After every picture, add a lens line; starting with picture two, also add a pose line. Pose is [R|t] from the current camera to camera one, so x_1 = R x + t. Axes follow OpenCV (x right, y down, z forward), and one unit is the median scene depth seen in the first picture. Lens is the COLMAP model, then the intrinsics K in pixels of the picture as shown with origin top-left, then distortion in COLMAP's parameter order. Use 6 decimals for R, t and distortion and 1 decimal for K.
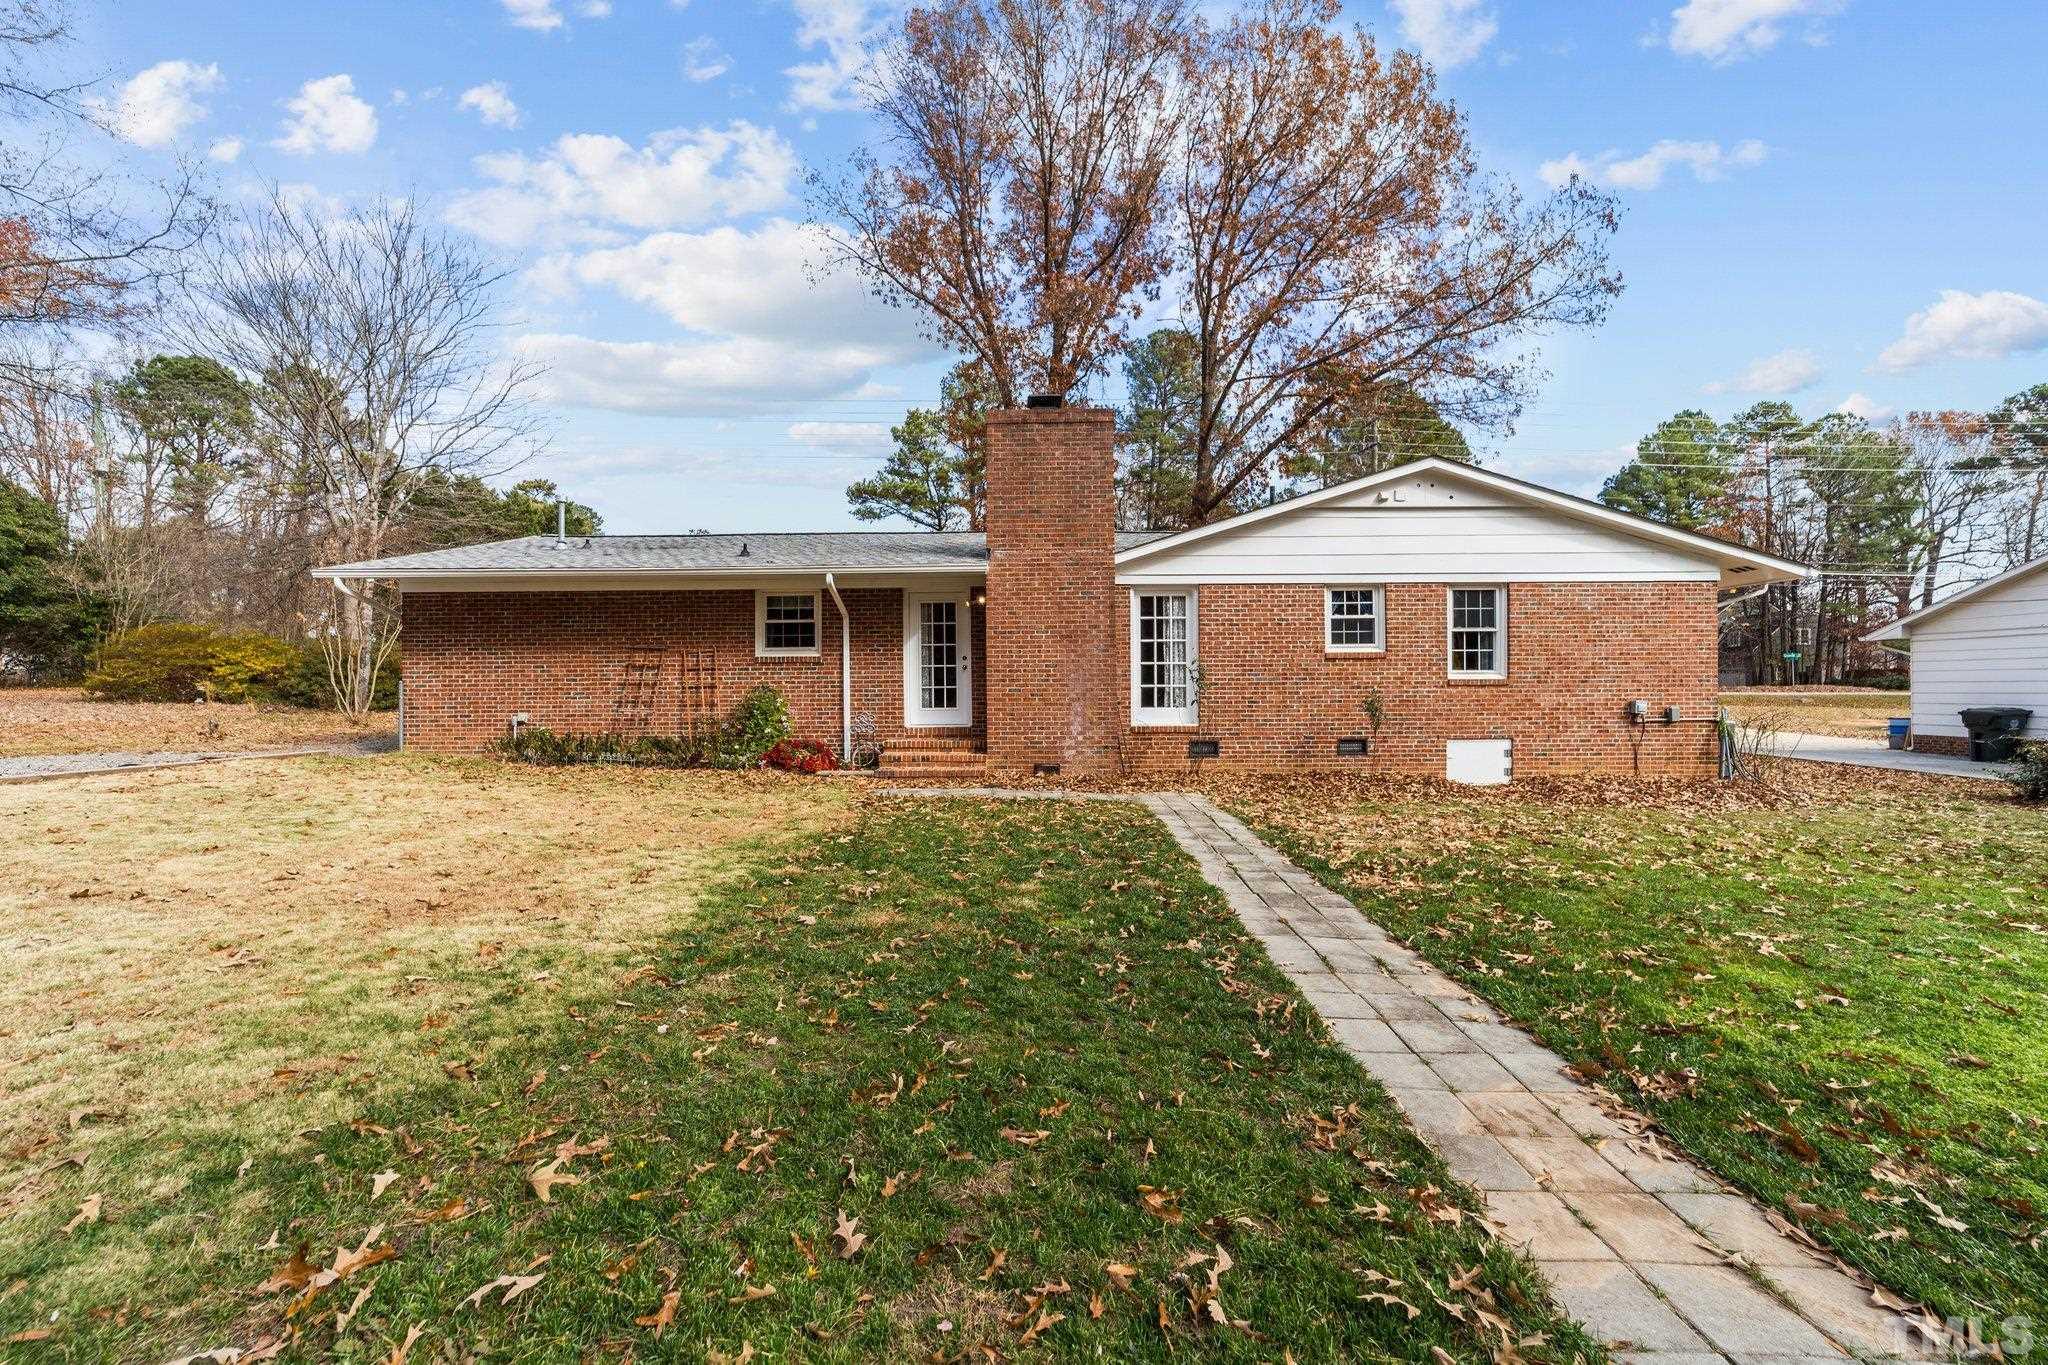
lens RADIAL K [[786.7, 0, 1026.1], [0, 786.7, 694.9], [0, 0, 1]] dist [-0.001631, 0.000502]
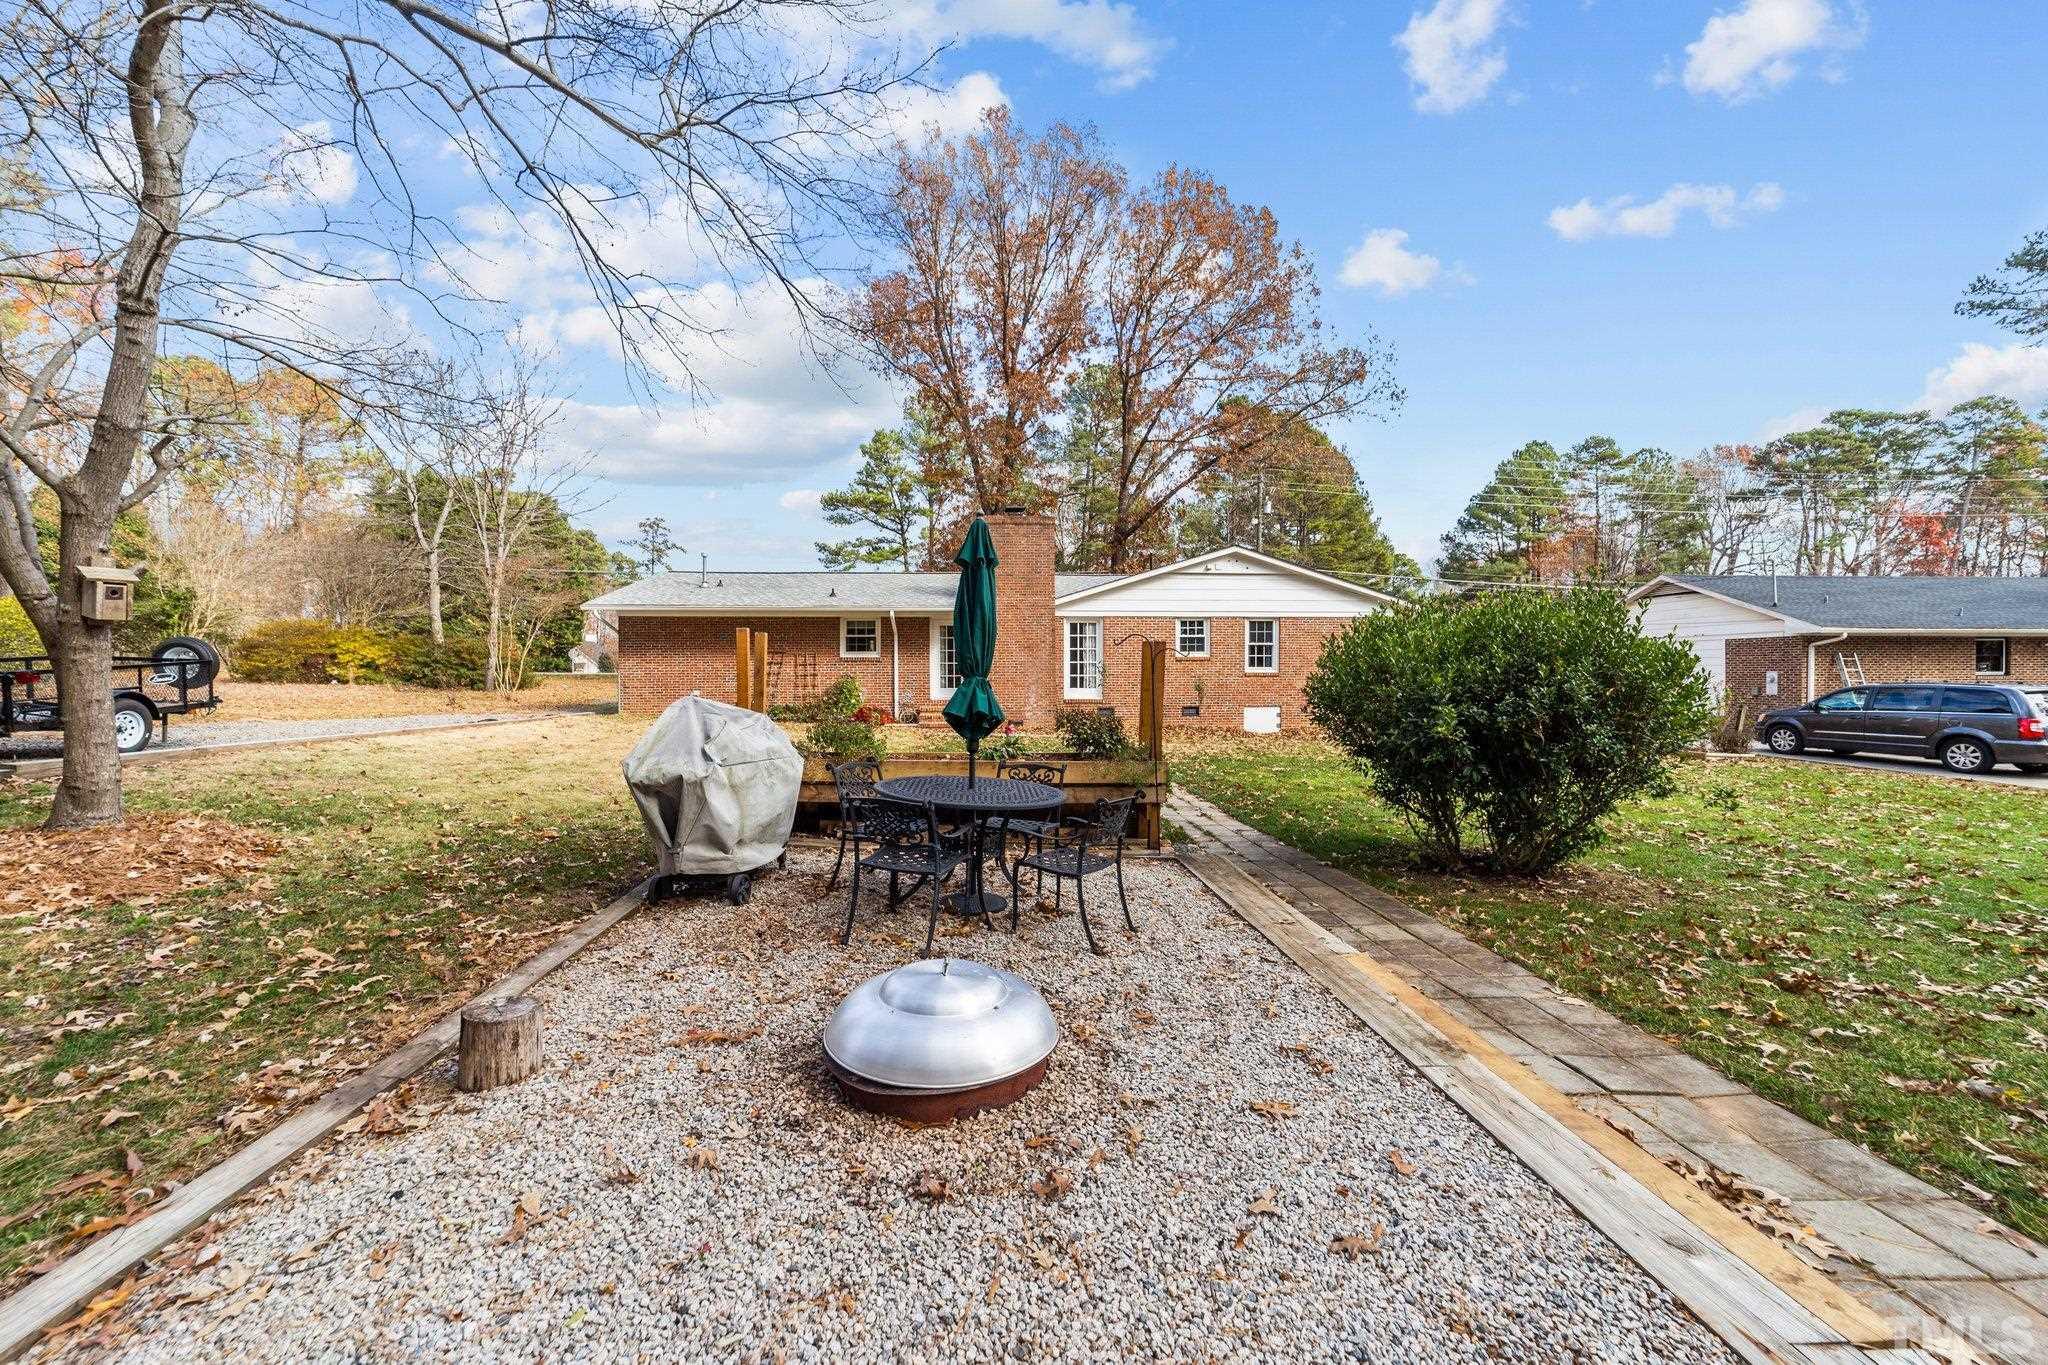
lens RADIAL K [[786.7, 0, 1020.3], [0, 786.7, 695.2], [0, 0, 1]] dist [-0.001631, 0.000502]
pose [[0.997503, 0.002178, 0.070590, -0.080752], [-0.003705, 0.999762, 0.021511, -0.005270], [-0.070526, -0.021719, 0.997273, -0.688514]]
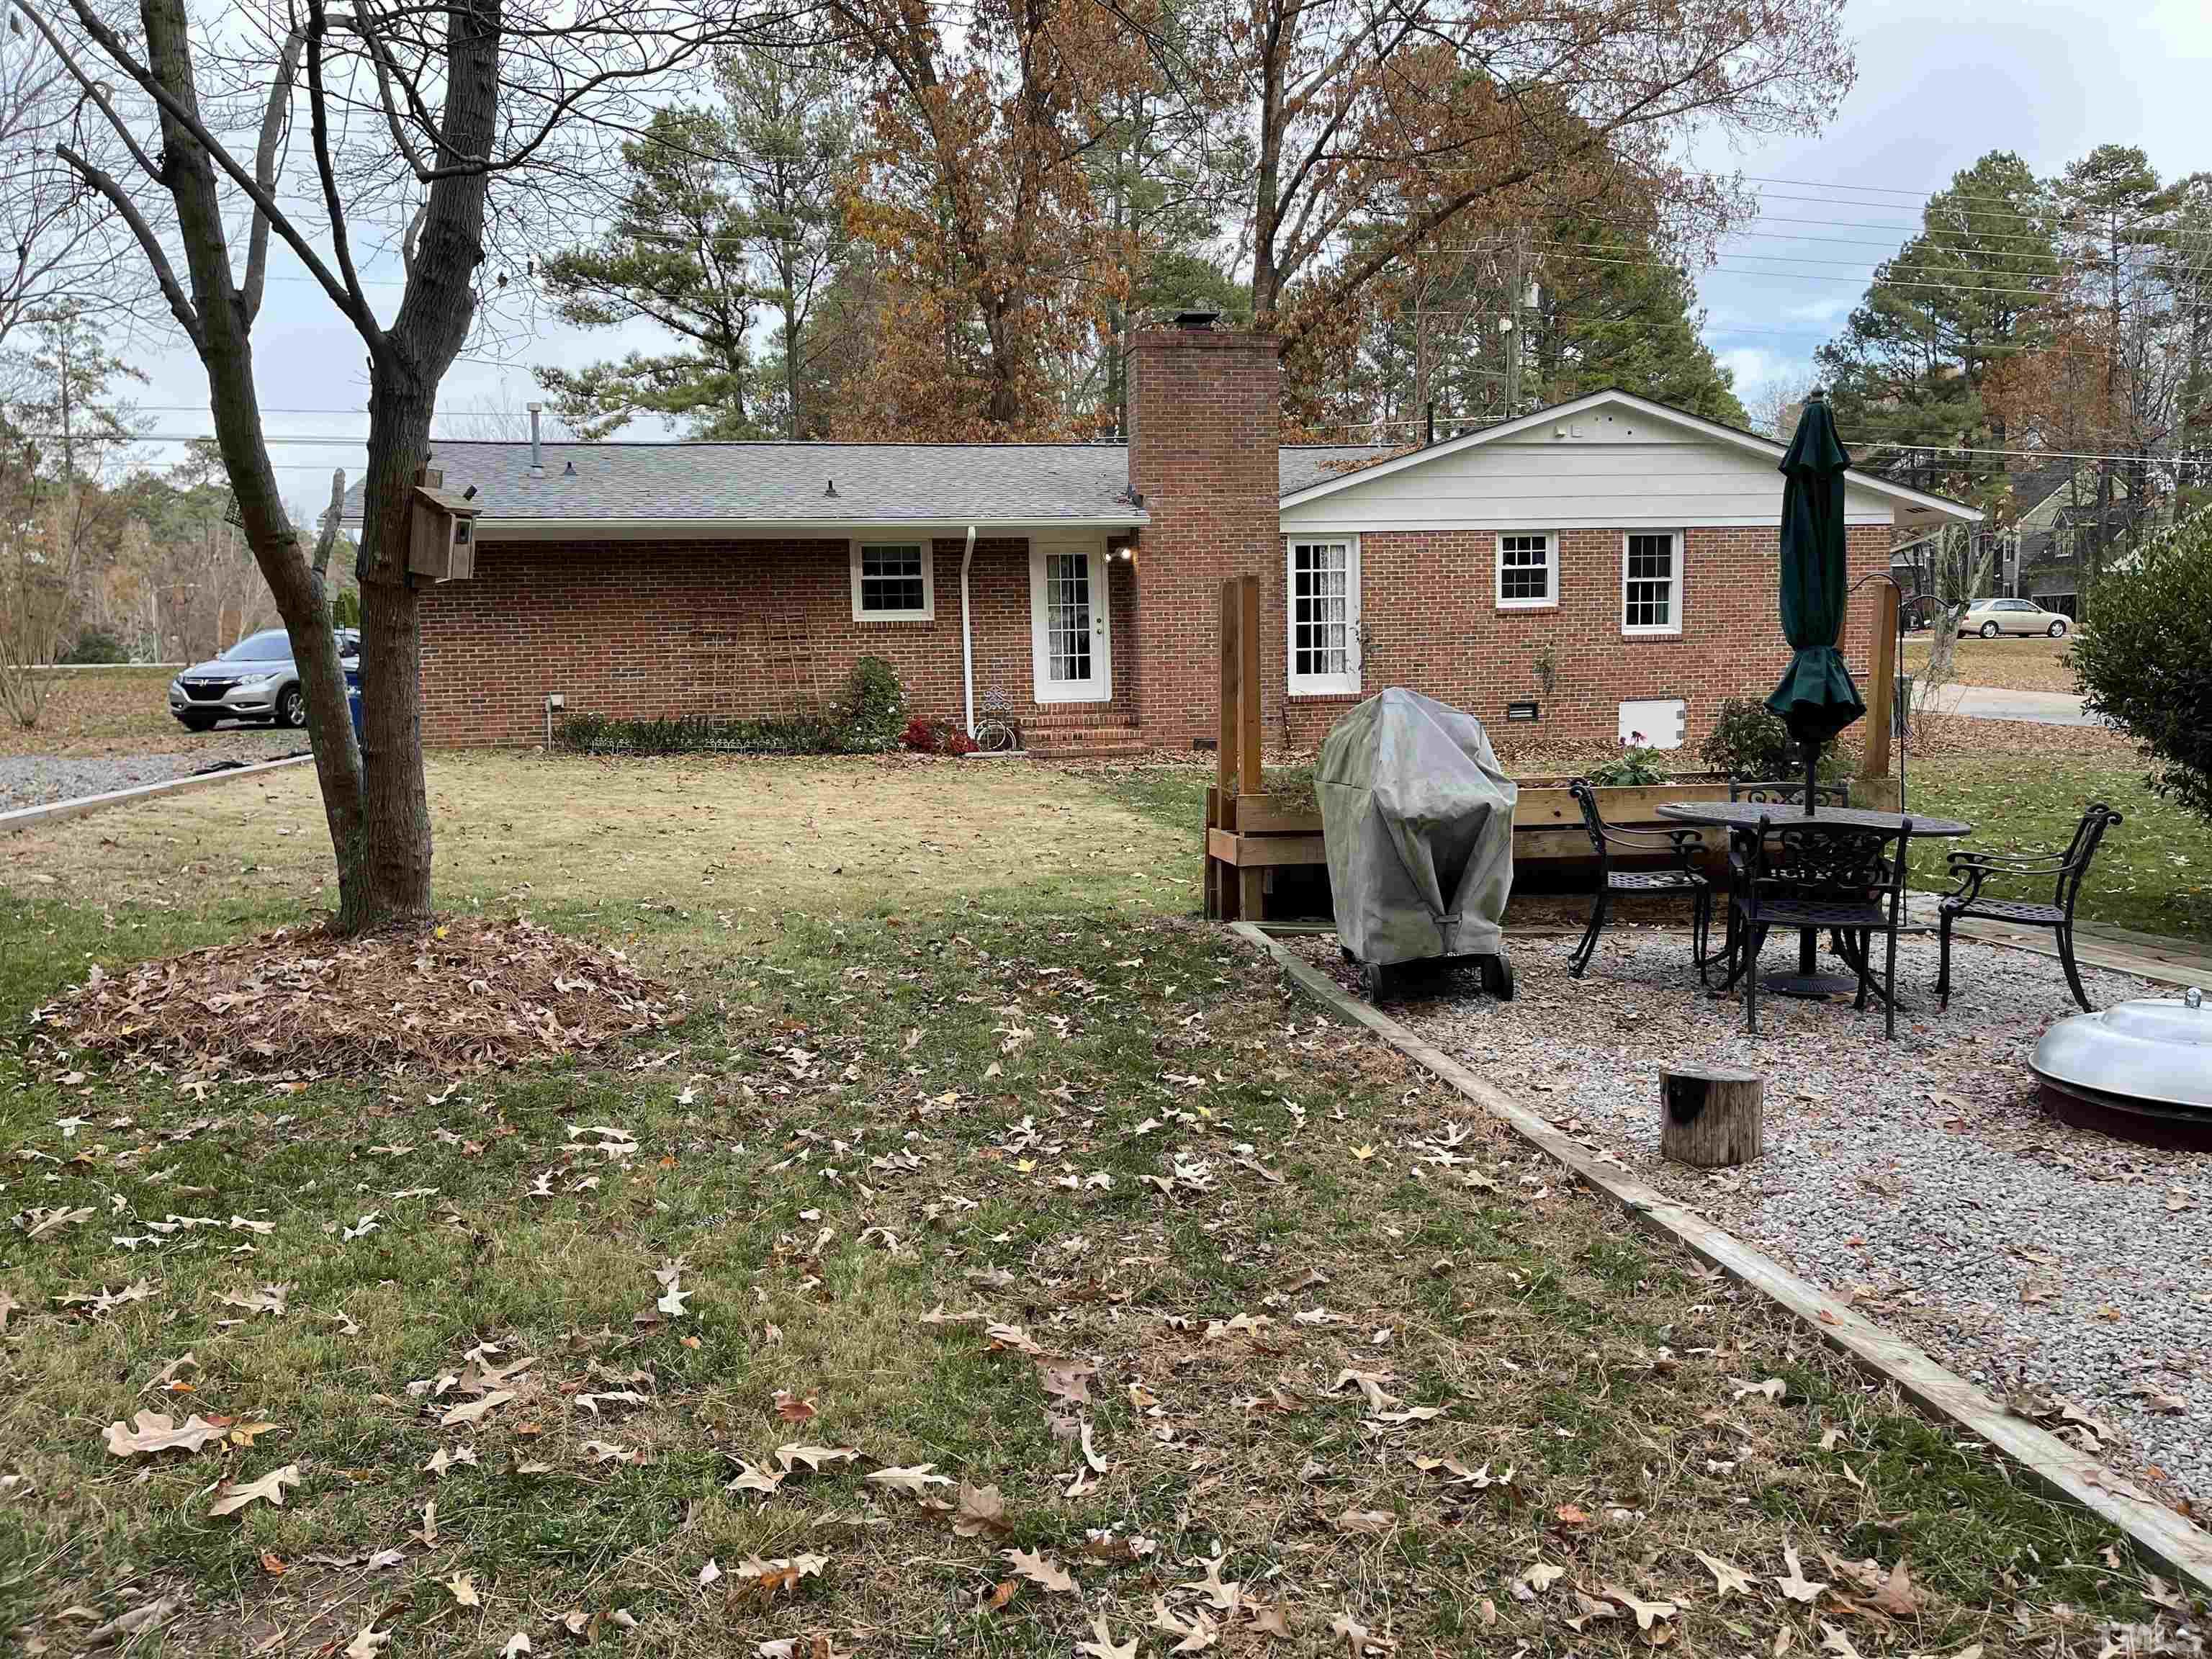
lens RADIAL K [[1691.7, 0, 1101.4], [0, 1691.7, 841.4], [0, 0, 1]] dist [0.057079, -0.068772]
pose [[0.979061, -0.039630, 0.199673, -0.450762], [0.018153, 0.993956, 0.108264, -0.007155], [-0.202757, -0.102372, 0.973863, -0.810594]]
